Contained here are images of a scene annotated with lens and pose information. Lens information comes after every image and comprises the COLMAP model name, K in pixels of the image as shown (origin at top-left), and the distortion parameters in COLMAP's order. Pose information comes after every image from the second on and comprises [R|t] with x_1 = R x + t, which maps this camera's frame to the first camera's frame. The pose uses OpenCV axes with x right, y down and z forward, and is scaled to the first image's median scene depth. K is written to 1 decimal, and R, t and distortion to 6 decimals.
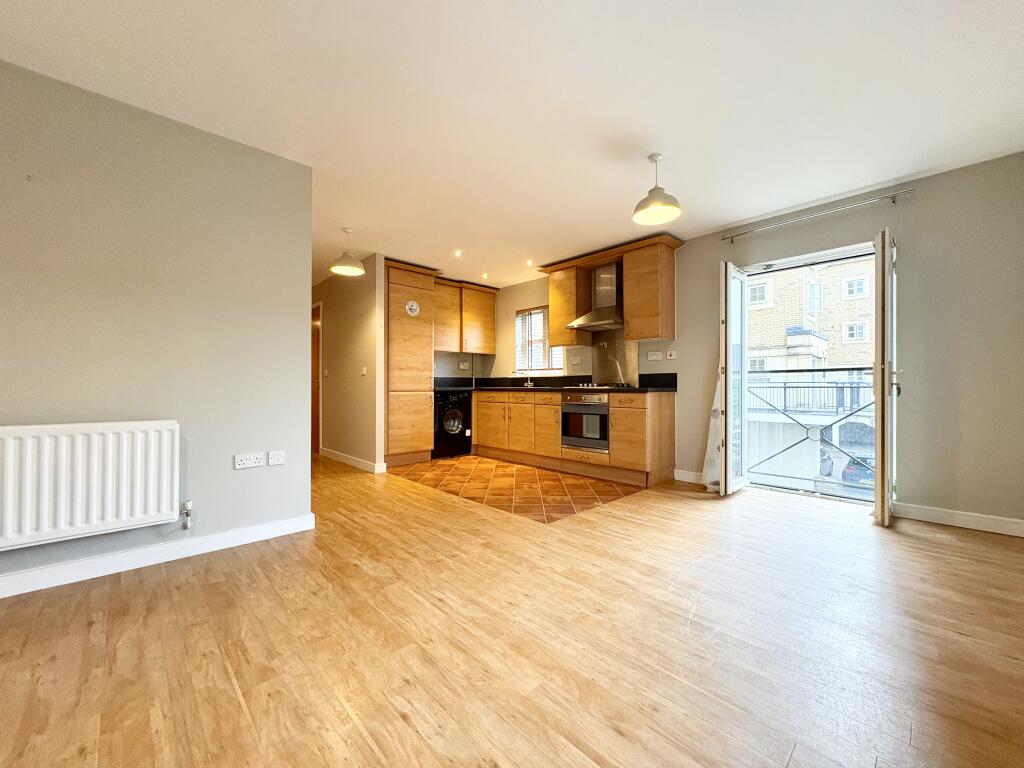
lens RADIAL K [[407.0, 0, 513.9], [0, 407.0, 382.7], [0, 0, 1]] dist [0.000598, -0.000394]
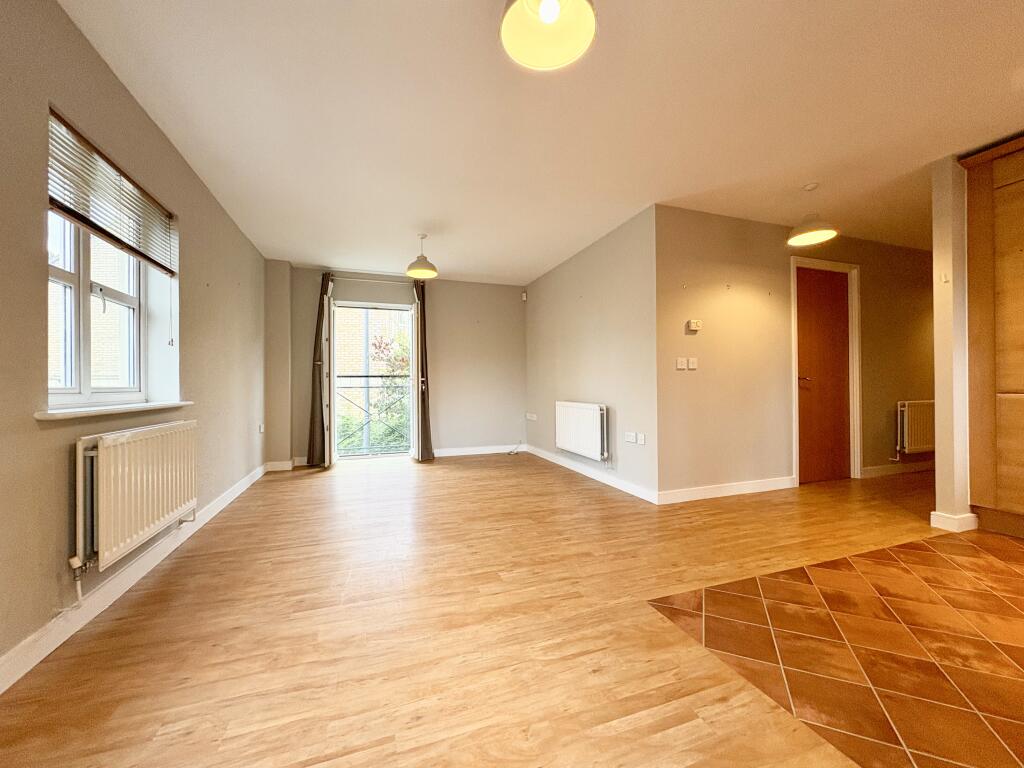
lens RADIAL K [[407.0, 0, 511.2], [0, 407.0, 385.5], [0, 0, 1]] dist [0.000598, -0.000394]
pose [[-0.412611, 0.000893, -0.910907, 0.524707], [0.017589, 0.999821, -0.006987, 0.005958], [0.910738, -0.018905, -0.412553, 0.752046]]
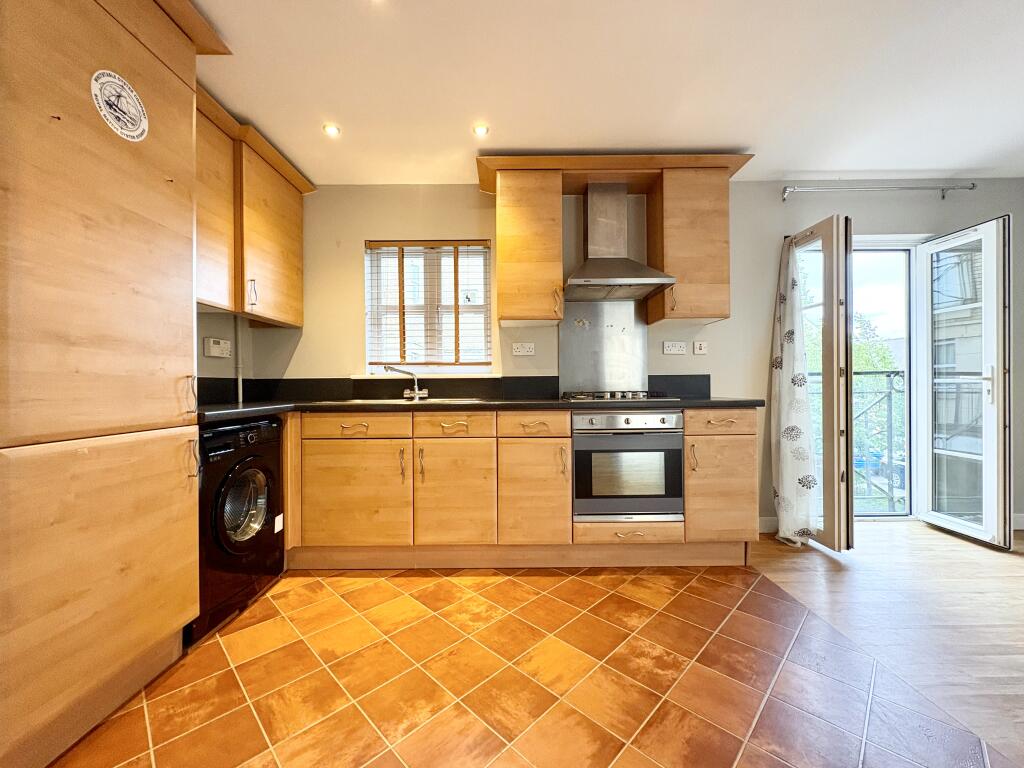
lens RADIAL K [[407.0, 0, 511.3], [0, 407.0, 384.2], [0, 0, 1]] dist [0.000598, -0.000394]
pose [[0.692892, -0.003337, 0.721033, -0.324296], [0.001626, 0.999994, 0.003065, -0.011471], [-0.721039, -0.000952, 0.692894, 0.794839]]
